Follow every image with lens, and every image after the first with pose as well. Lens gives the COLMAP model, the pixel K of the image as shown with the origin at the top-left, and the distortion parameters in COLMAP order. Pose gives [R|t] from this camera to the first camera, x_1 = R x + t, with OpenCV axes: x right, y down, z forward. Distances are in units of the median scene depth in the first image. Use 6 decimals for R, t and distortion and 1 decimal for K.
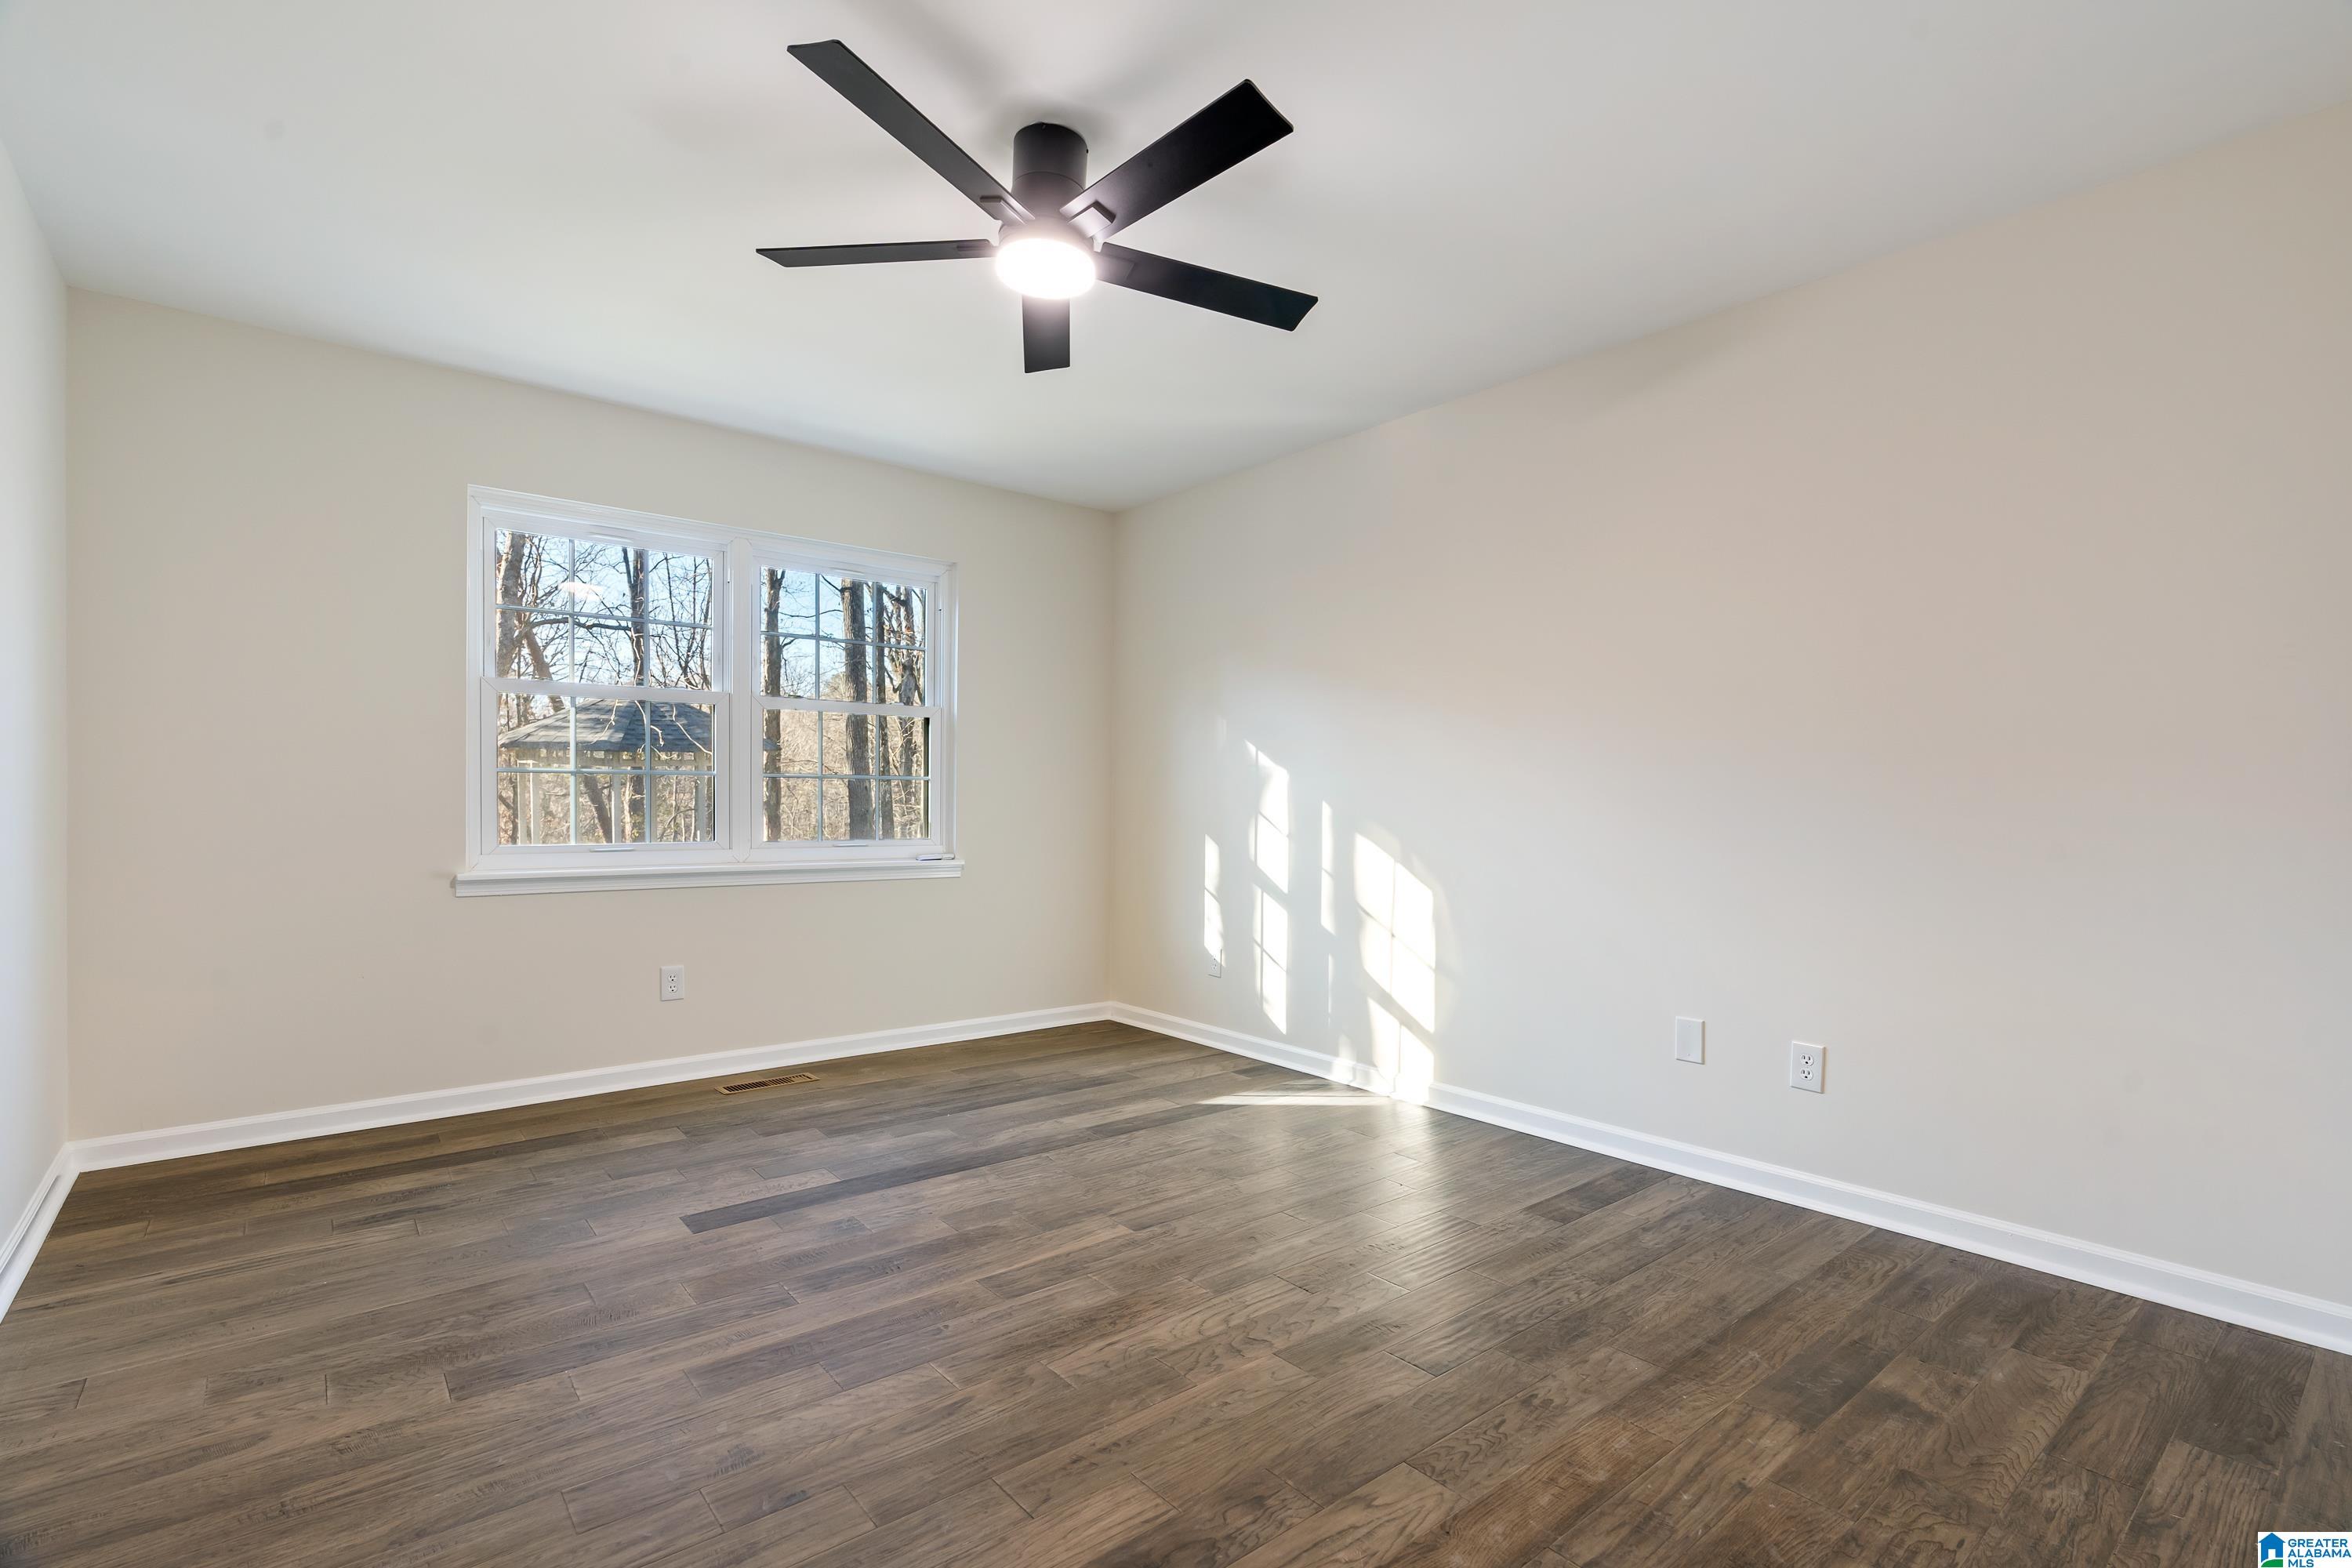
lens RADIAL K [[1077.0, 0, 1174.0], [0, 1077.0, 783.9], [0, 0, 1]] dist [-0.000445, 0.000167]
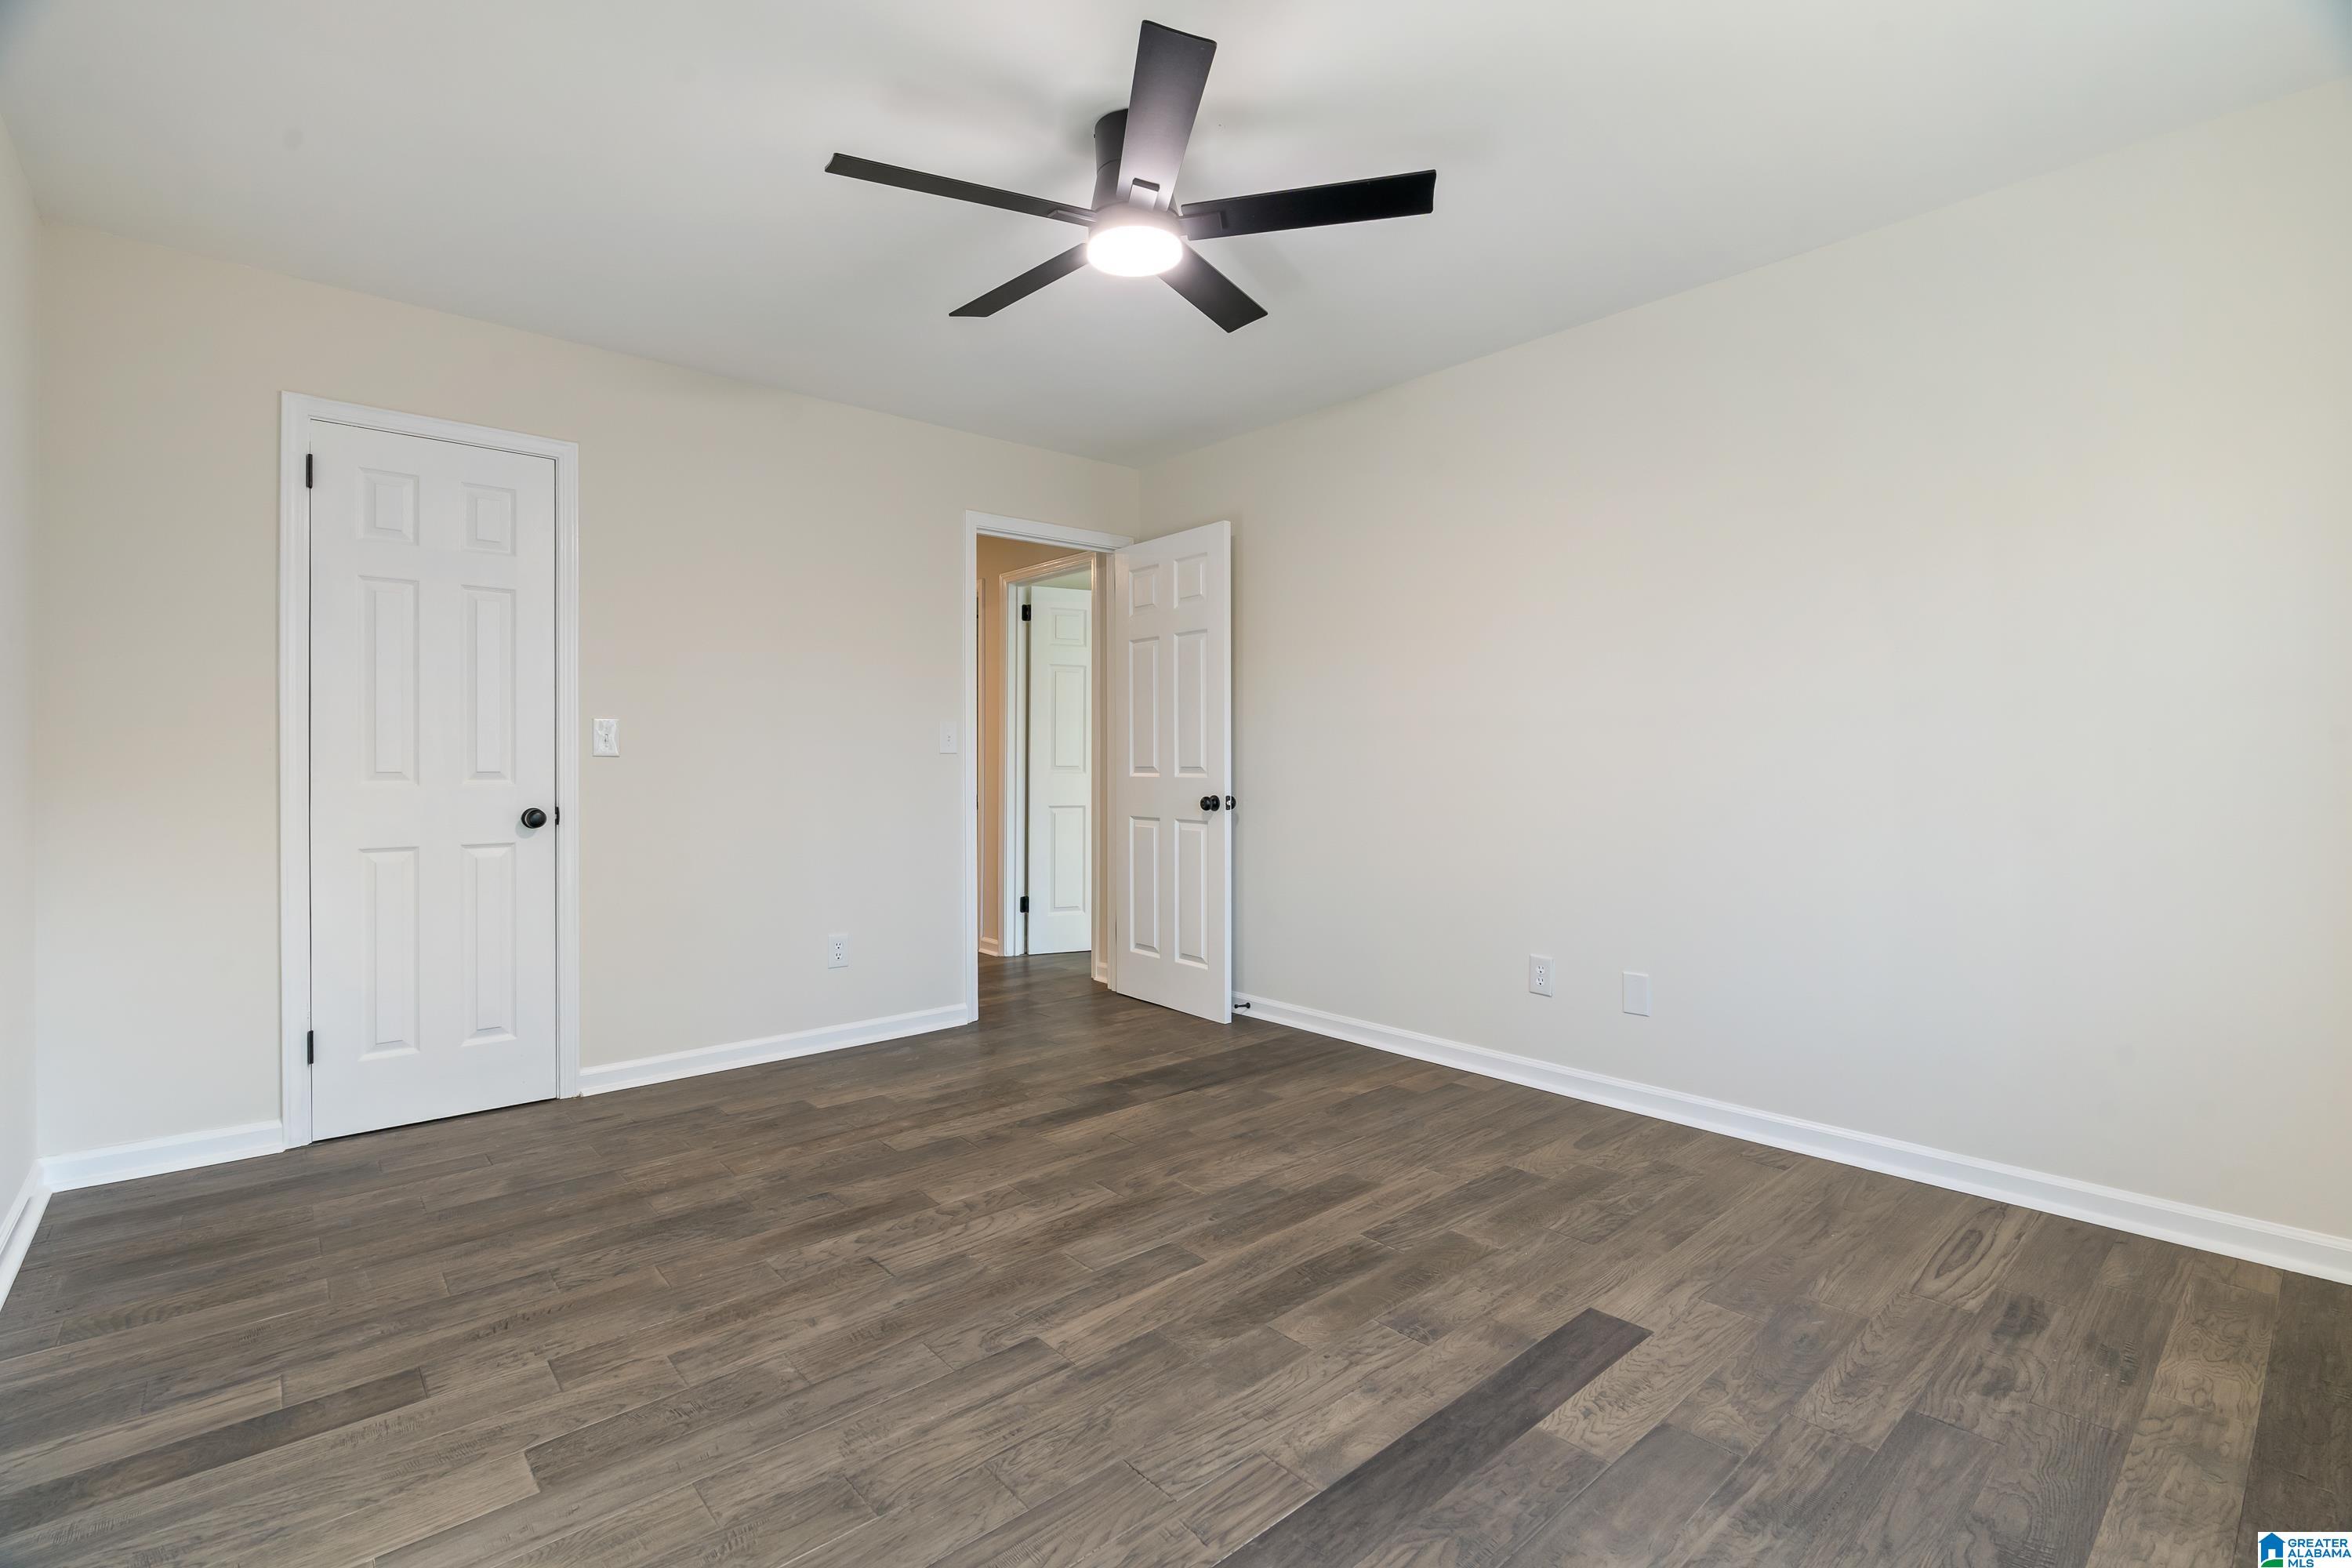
lens RADIAL K [[1077.0, 0, 1177.5], [0, 1077.0, 774.8], [0, 0, 1]] dist [-0.000445, 0.000167]
pose [[-0.999274, -0.003610, -0.037928, -0.116934], [-0.003377, 0.999975, -0.006202, 0.028895], [0.037949, -0.006070, -0.999261, 1.958310]]
